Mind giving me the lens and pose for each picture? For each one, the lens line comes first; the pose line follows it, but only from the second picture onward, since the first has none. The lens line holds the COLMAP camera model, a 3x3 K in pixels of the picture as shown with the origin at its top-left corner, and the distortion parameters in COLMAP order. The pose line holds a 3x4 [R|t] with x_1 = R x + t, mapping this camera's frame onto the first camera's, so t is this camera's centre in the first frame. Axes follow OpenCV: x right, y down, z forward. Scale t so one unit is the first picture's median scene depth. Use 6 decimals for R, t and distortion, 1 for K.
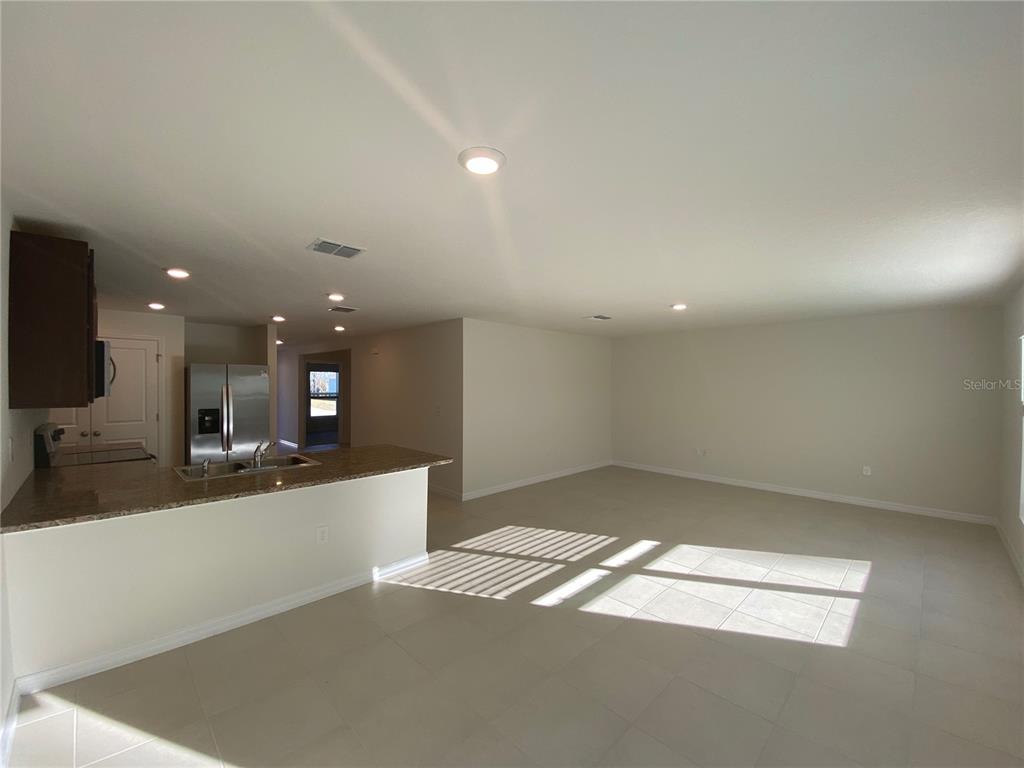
lens RADIAL K [[413.0, 0, 507.8], [0, 413.0, 387.1], [0, 0, 1]] dist [0.025766, -0.021886]
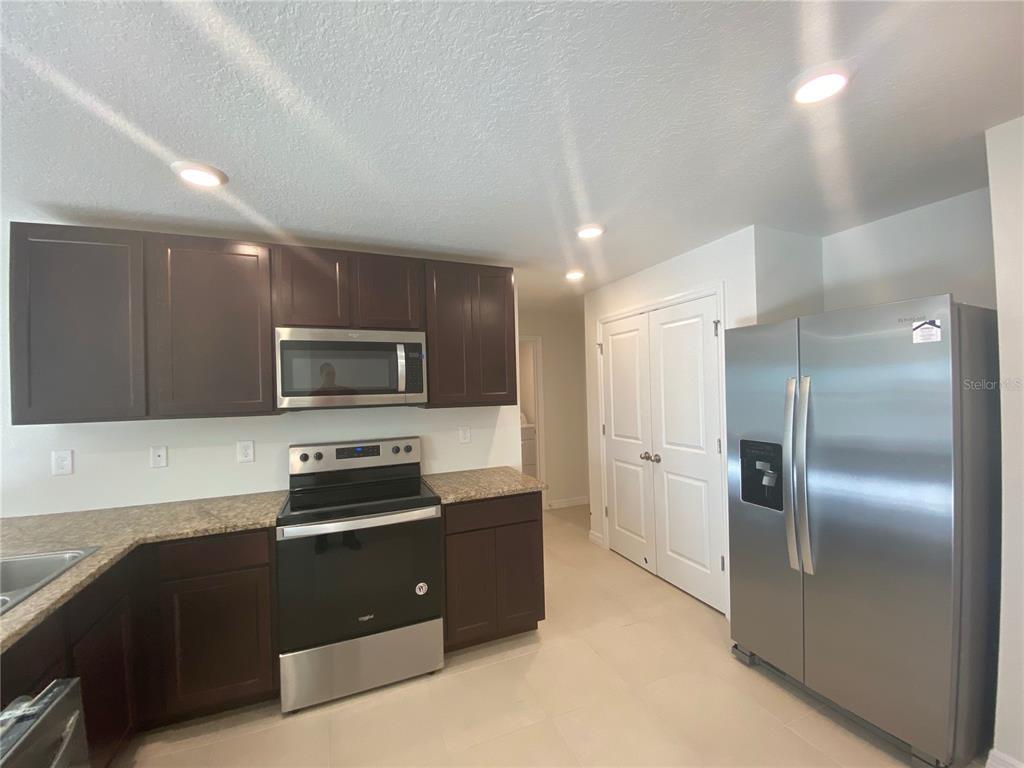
lens RADIAL K [[413.0, 0, 507.8], [0, 413.0, 387.1], [0, 0, 1]] dist [0.025766, -0.021886]
pose [[-0.390884, 0.003785, -0.920432, -0.272119], [0.021770, 0.999750, -0.005134, -0.001204], [0.920182, -0.022045, -0.390869, 0.939169]]
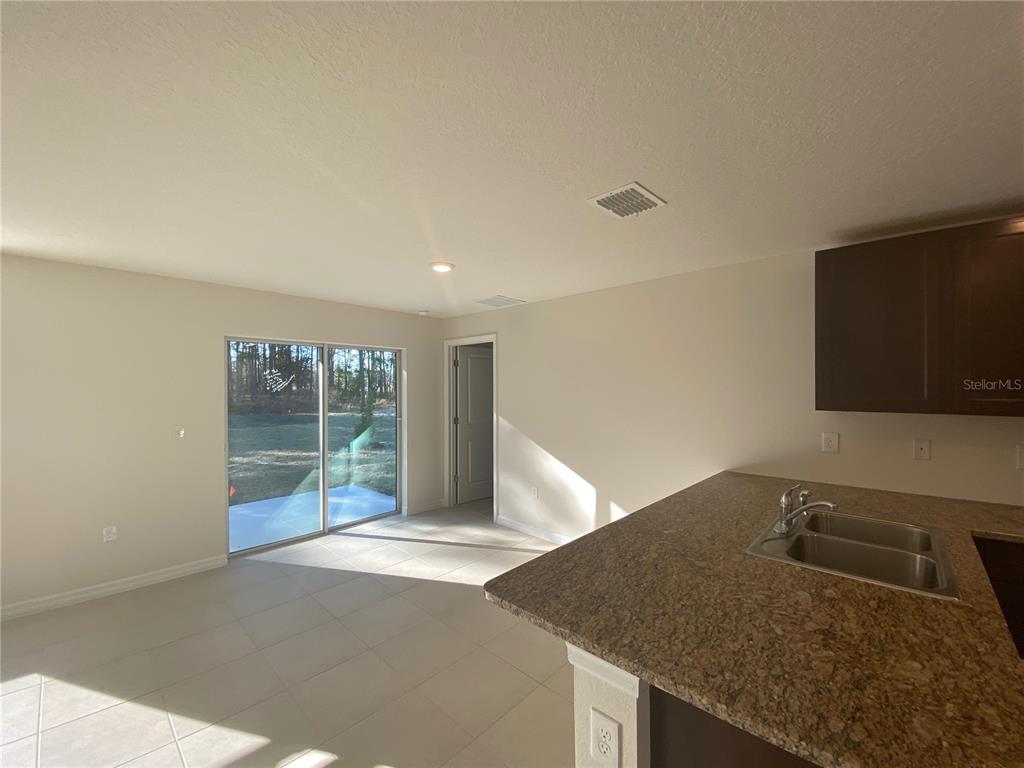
lens RADIAL K [[413.0, 0, 507.8], [0, 413.0, 387.1], [0, 0, 1]] dist [0.025766, -0.021886]
pose [[-0.999777, -0.005004, -0.020499, -0.084034], [-0.005058, 0.999984, 0.002598, -0.004117], [0.020486, 0.002701, -0.999786, 0.865175]]
